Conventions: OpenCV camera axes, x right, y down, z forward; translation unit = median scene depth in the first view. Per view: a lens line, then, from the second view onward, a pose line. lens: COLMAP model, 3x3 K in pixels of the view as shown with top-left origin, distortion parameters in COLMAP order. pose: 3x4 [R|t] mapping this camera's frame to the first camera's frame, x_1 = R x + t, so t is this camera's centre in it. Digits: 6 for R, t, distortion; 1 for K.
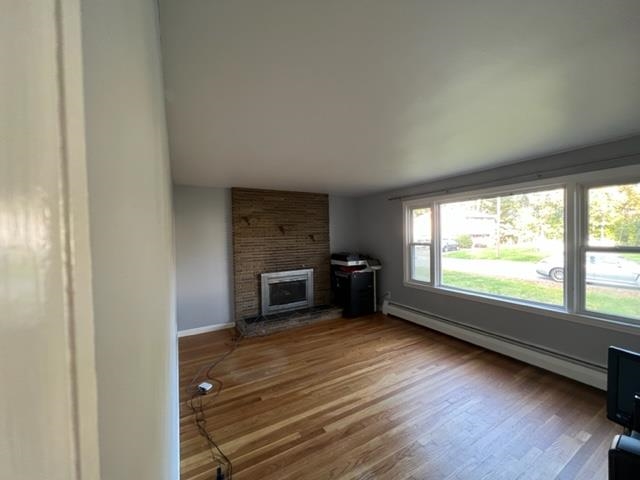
lens RADIAL K [[255.7, 0, 320.3], [0, 255.7, 239.1], [0, 0, 1]] dist [-0.000261, 0.000046]
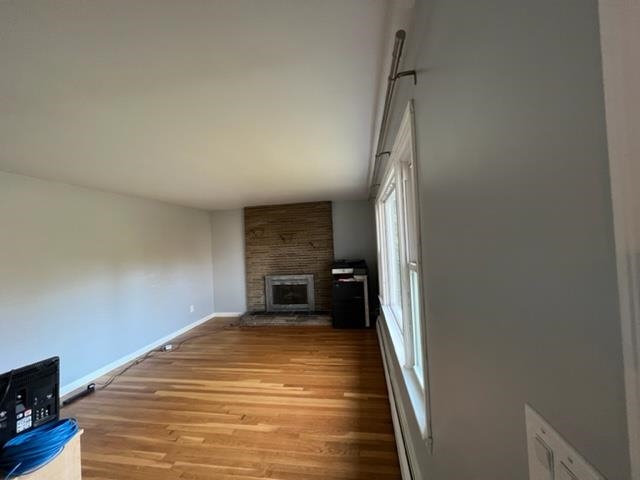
lens RADIAL K [[255.7, 0, 320.8], [0, 255.7, 240.6], [0, 0, 1]] dist [-0.000261, 0.000046]
pose [[0.780399, -0.024028, -0.624820, 0.713630], [0.021275, 0.999703, -0.011872, -0.010302], [0.624920, -0.004028, 0.780679, 0.223929]]
